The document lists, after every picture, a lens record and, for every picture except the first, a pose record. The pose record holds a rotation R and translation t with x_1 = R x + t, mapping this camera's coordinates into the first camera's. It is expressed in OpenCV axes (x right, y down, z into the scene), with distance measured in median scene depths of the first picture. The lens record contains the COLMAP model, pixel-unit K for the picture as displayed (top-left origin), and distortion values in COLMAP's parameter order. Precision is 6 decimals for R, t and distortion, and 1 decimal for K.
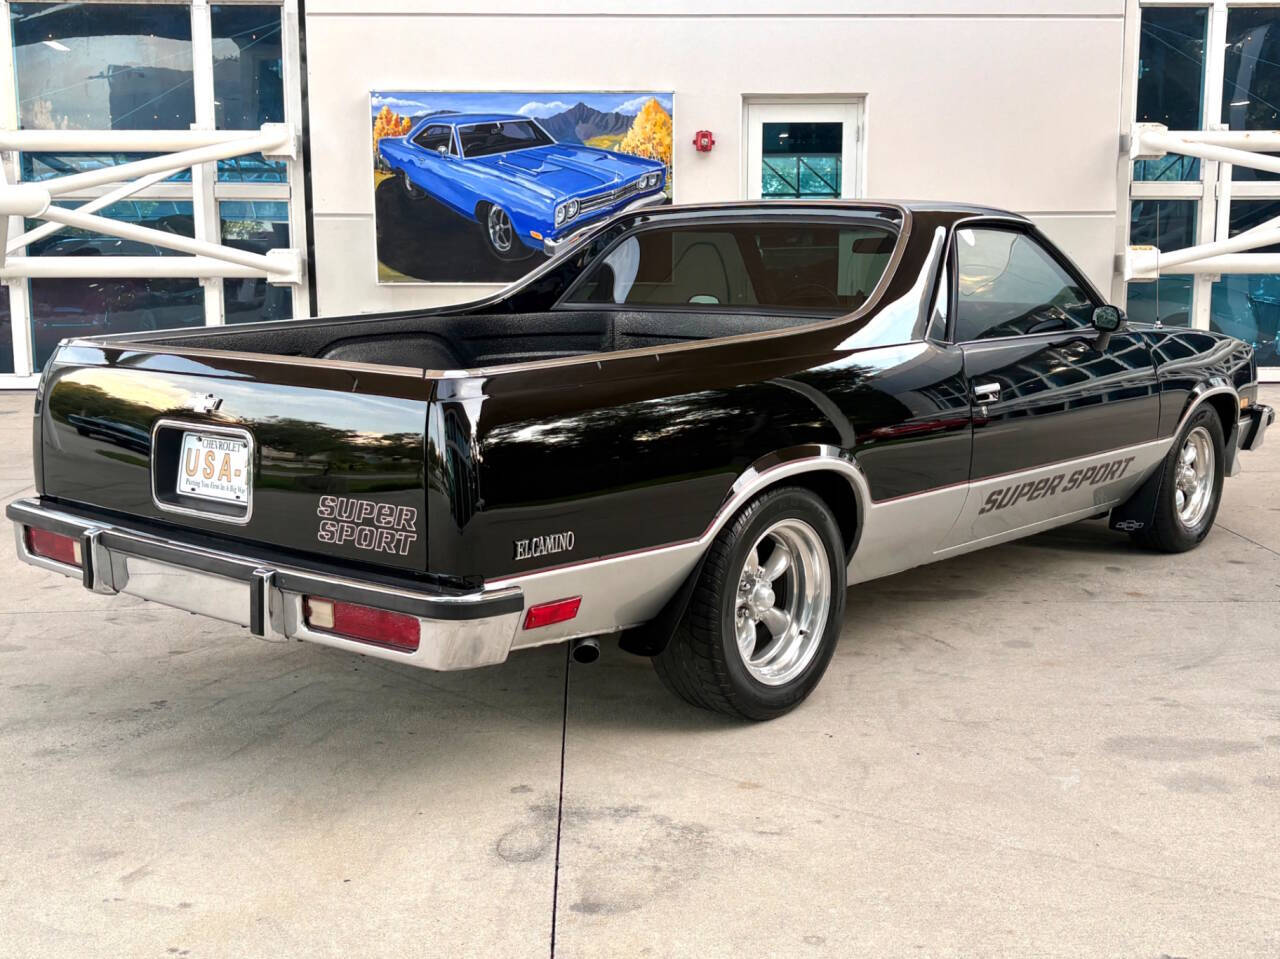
lens RADIAL K [[1502.6, 0, 640.0], [0, 1502.6, 479.5], [0, 0, 1]] dist [0.134111, -0.487751]
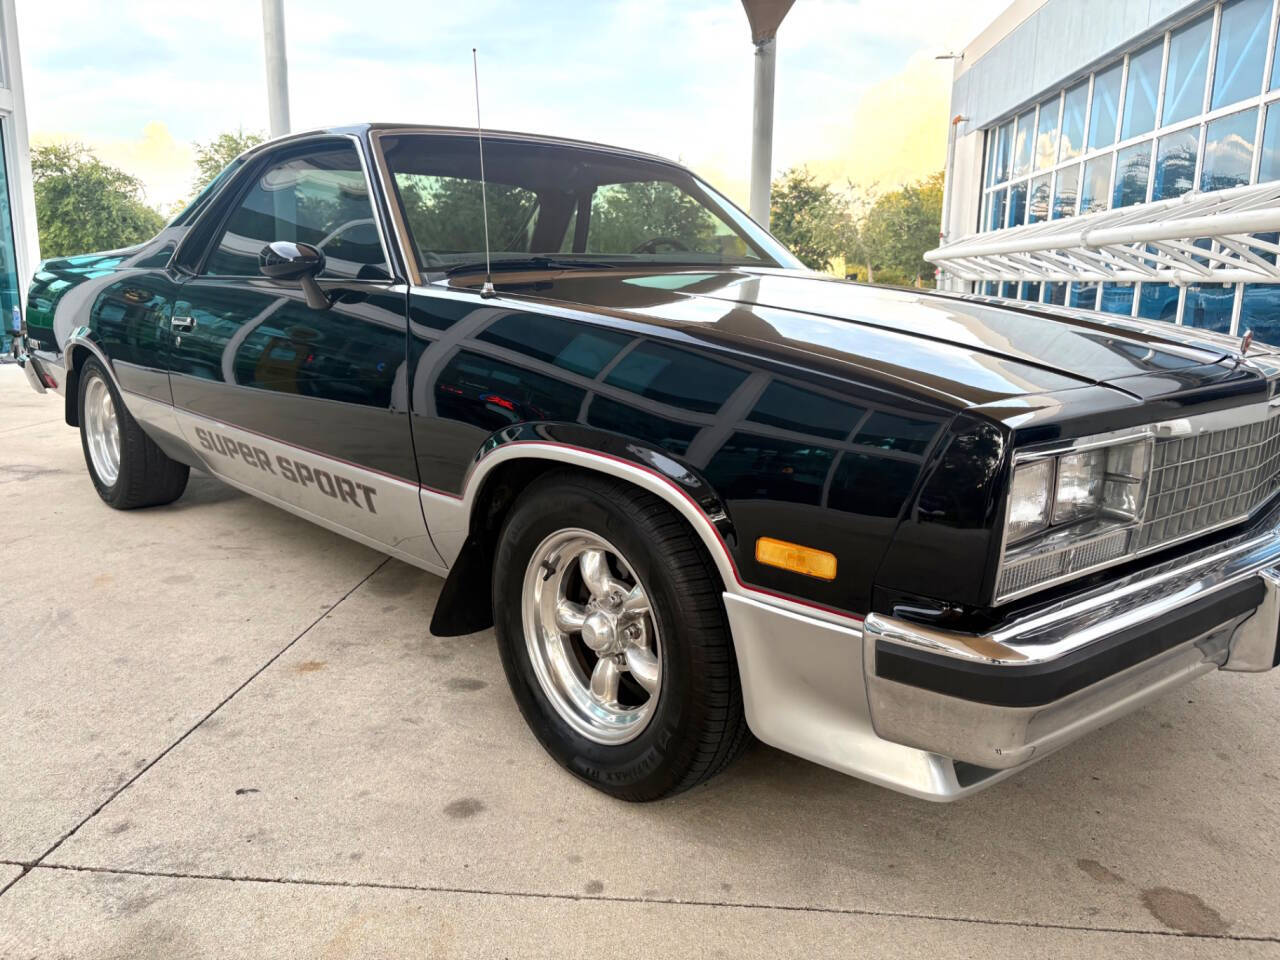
lens RADIAL K [[974.9, 0, 635.7], [0, 974.9, 484.1], [0, 0, 1]] dist [0.005537, 0.016136]
pose [[-0.115902, 0.208577, -0.971114, 0.765701], [-0.163219, 0.960413, 0.225759, -0.136710], [0.979758, 0.184670, -0.077270, 1.230094]]
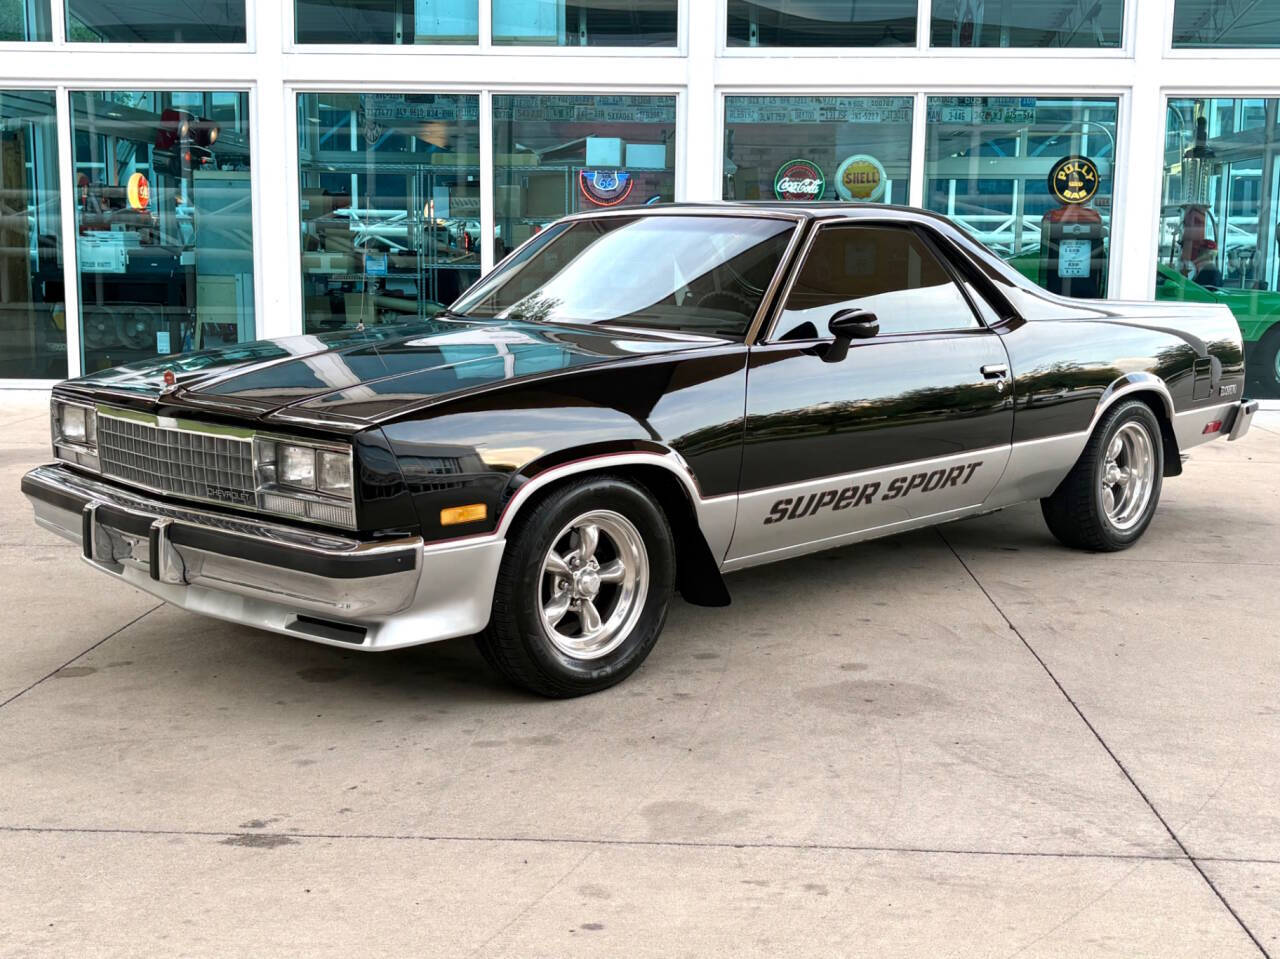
lens RADIAL K [[1471.7, 0, 640.3], [0, 1471.7, 486.3], [0, 0, 1]] dist [0.123485, -0.369072]
pose [[-0.996657, -0.021266, 0.078887, 0.106203], [0.003370, 0.954010, 0.299756, -0.319398], [-0.081634, 0.299020, -0.950749, 2.127240]]
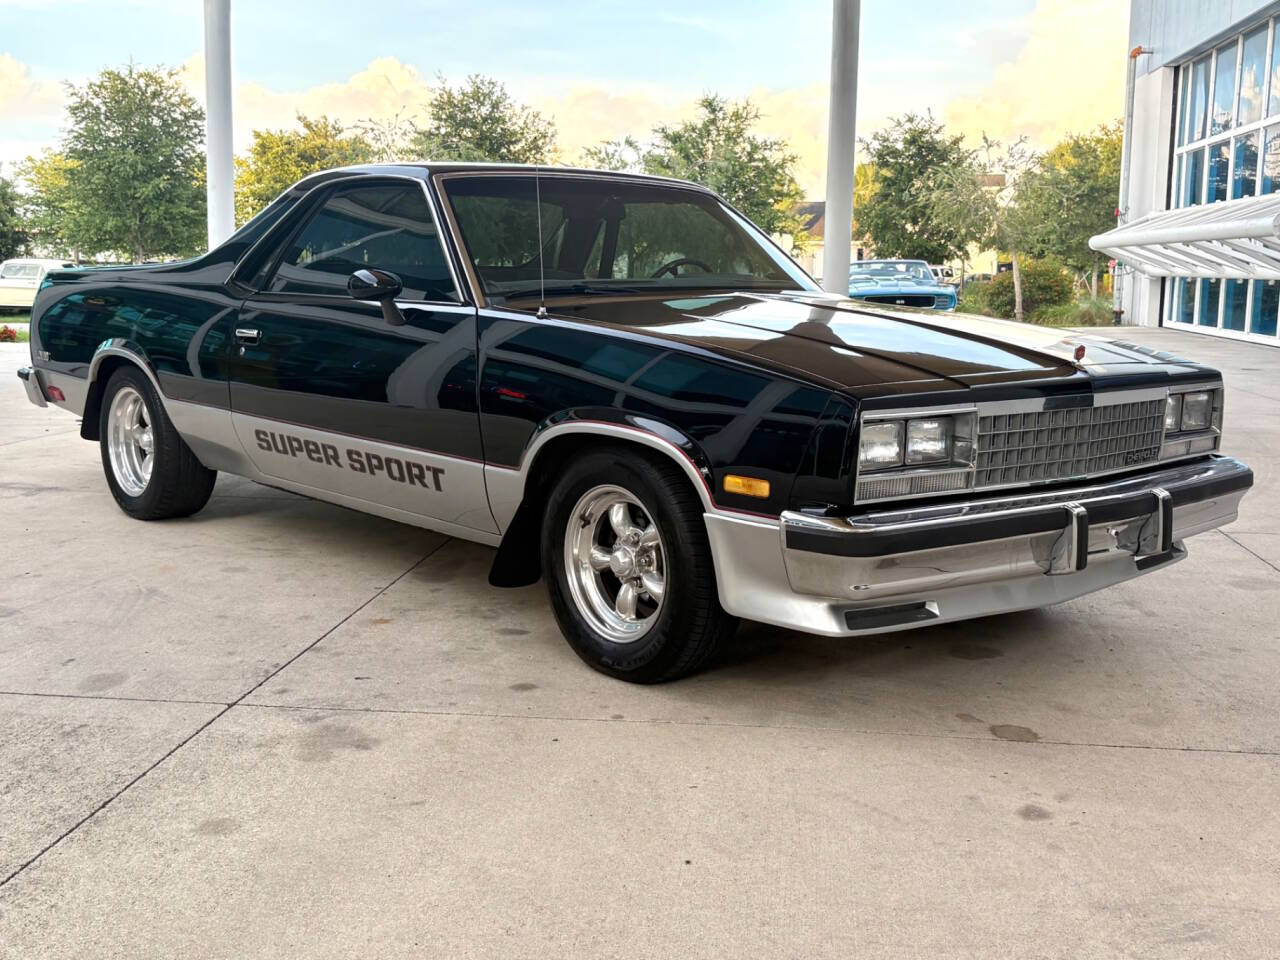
lens RADIAL K [[1471.7, 0, 640.3], [0, 1471.7, 486.8], [0, 0, 1]] dist [0.123485, -0.369072]
pose [[-0.145575, 0.147920, -0.978227, 1.145866], [-0.165024, 0.971277, 0.171427, -0.166437], [0.975487, 0.186387, -0.116983, 1.287215]]
